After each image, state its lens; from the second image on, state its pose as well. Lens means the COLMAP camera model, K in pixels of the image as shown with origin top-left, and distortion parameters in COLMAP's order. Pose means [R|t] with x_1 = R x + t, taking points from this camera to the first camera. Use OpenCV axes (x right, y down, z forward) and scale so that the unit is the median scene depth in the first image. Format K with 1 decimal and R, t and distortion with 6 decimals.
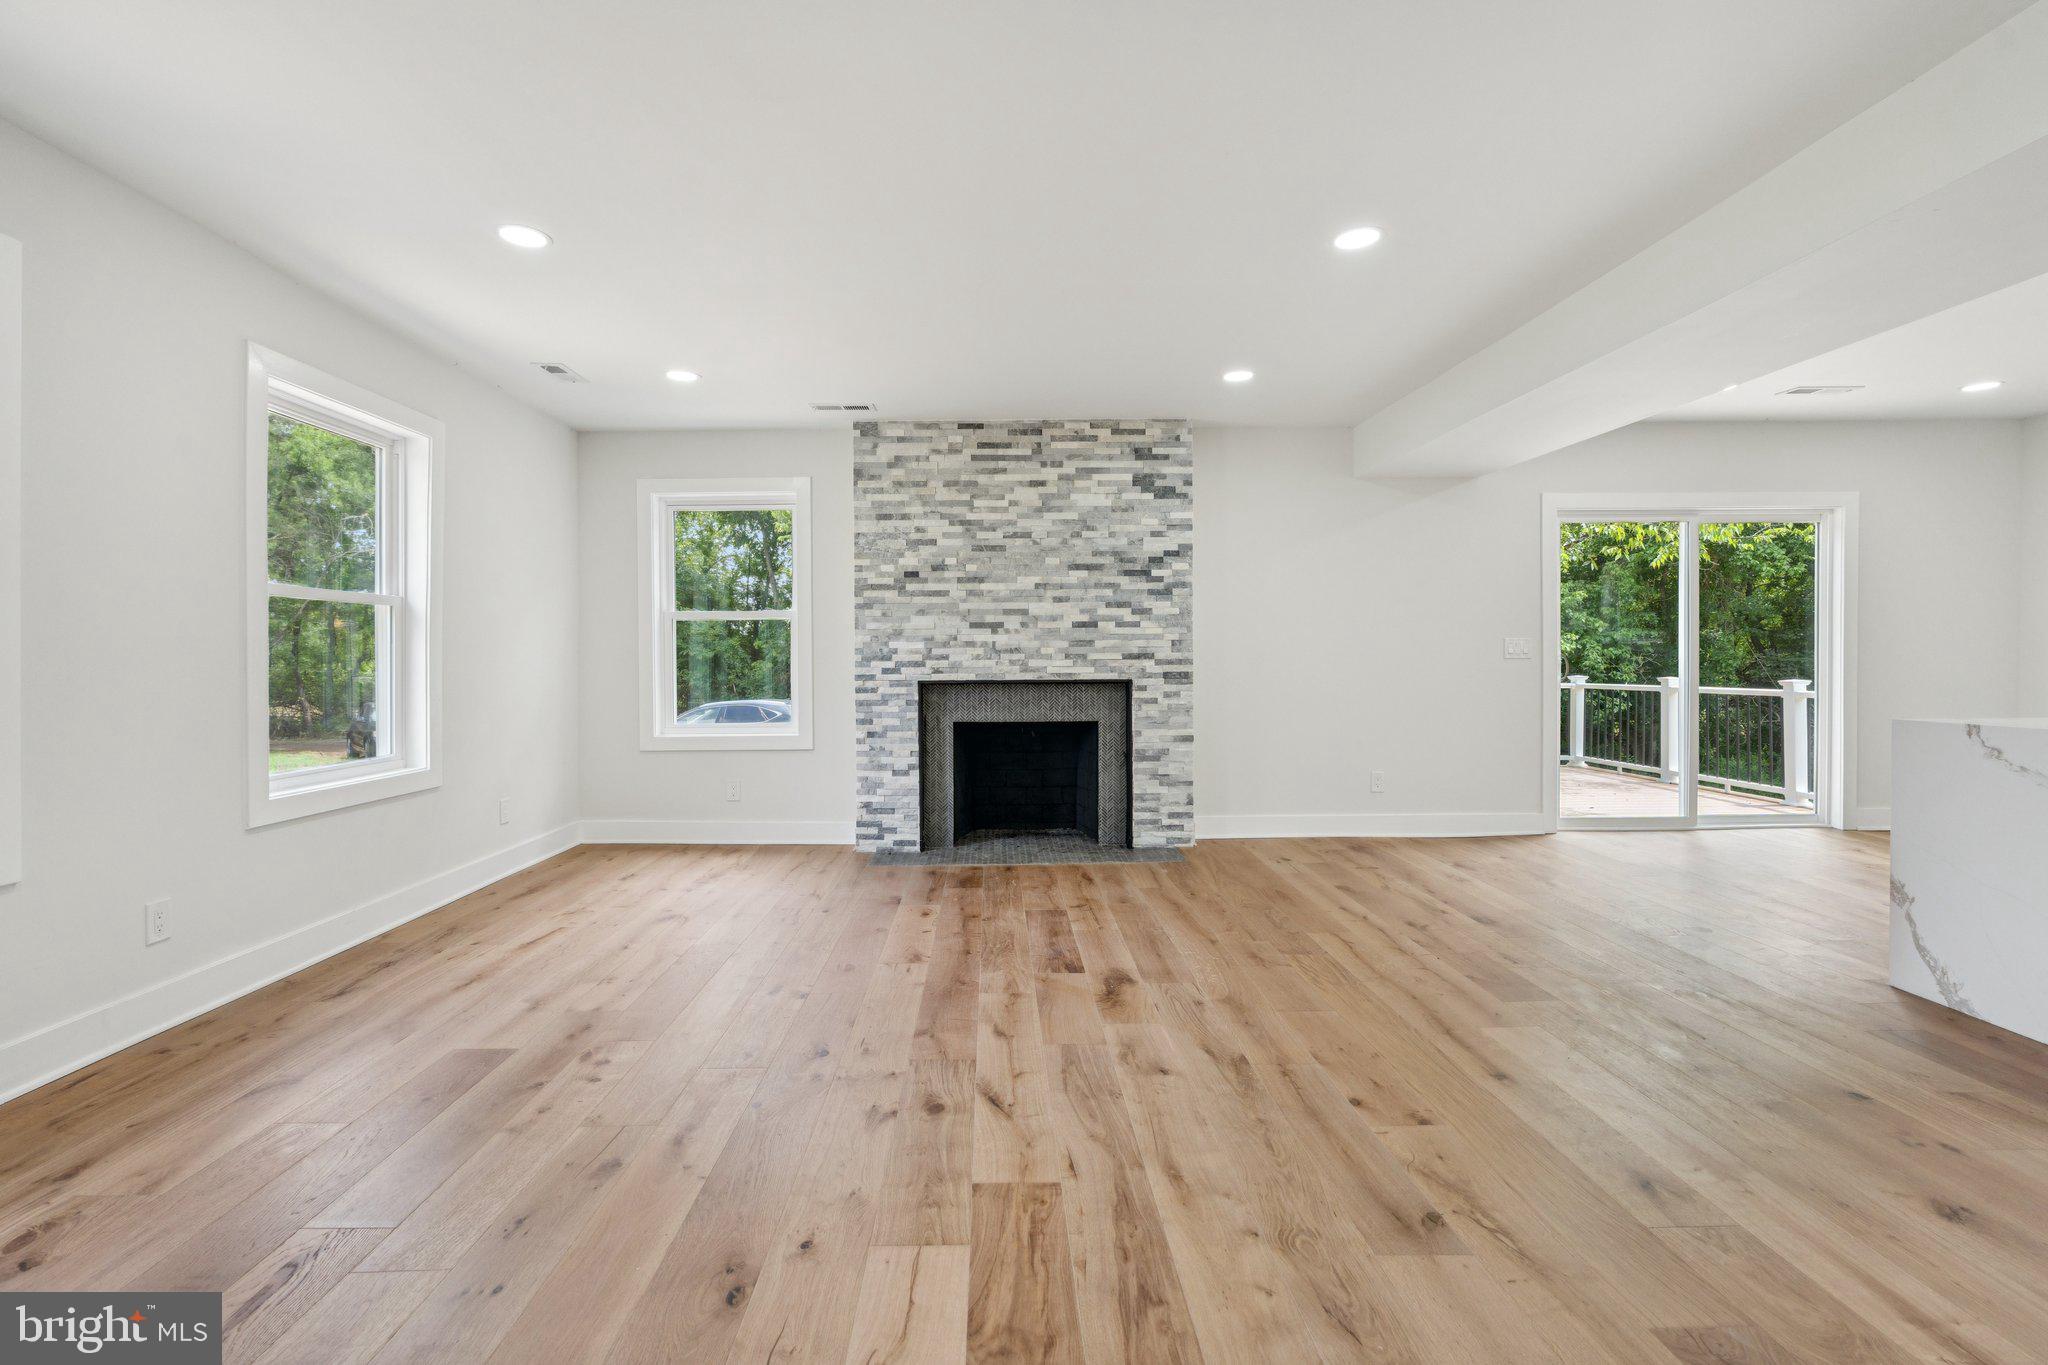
lens RADIAL K [[896.9, 0, 1018.1], [0, 896.9, 663.3], [0, 0, 1]] dist [-0.004568, -0.000164]
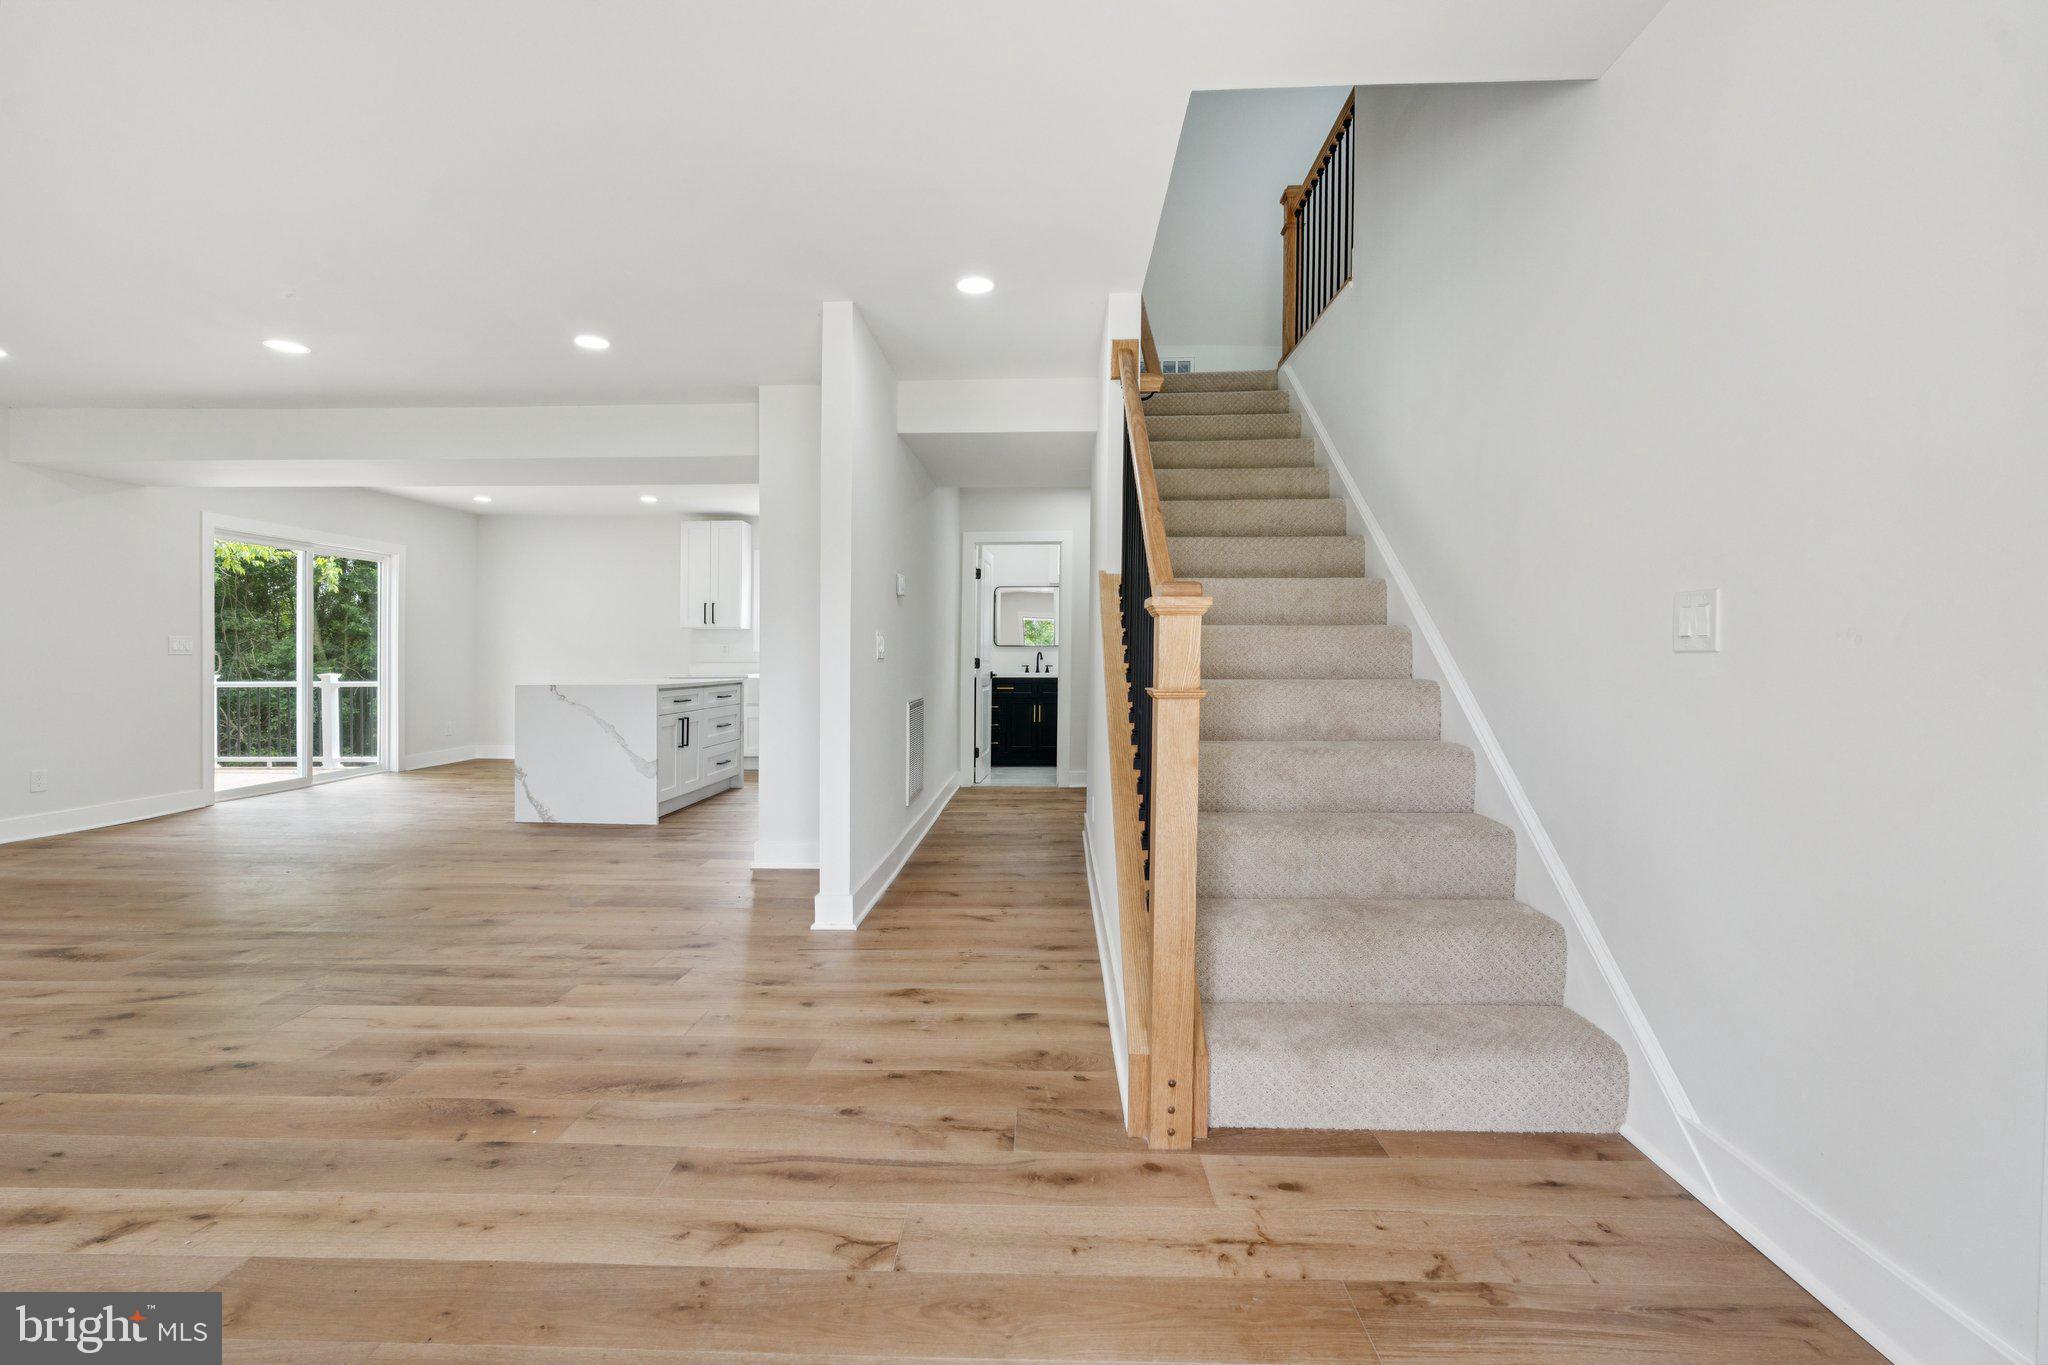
lens RADIAL K [[896.9, 0, 1018.1], [0, 896.9, 663.3], [0, 0, 1]] dist [-0.004568, -0.000164]
pose [[0.053219, -0.001676, 0.998581, -0.933267], [0.007427, 0.999972, 0.001283, 0.021108], [-0.998555, 0.007349, 0.053230, -0.204822]]
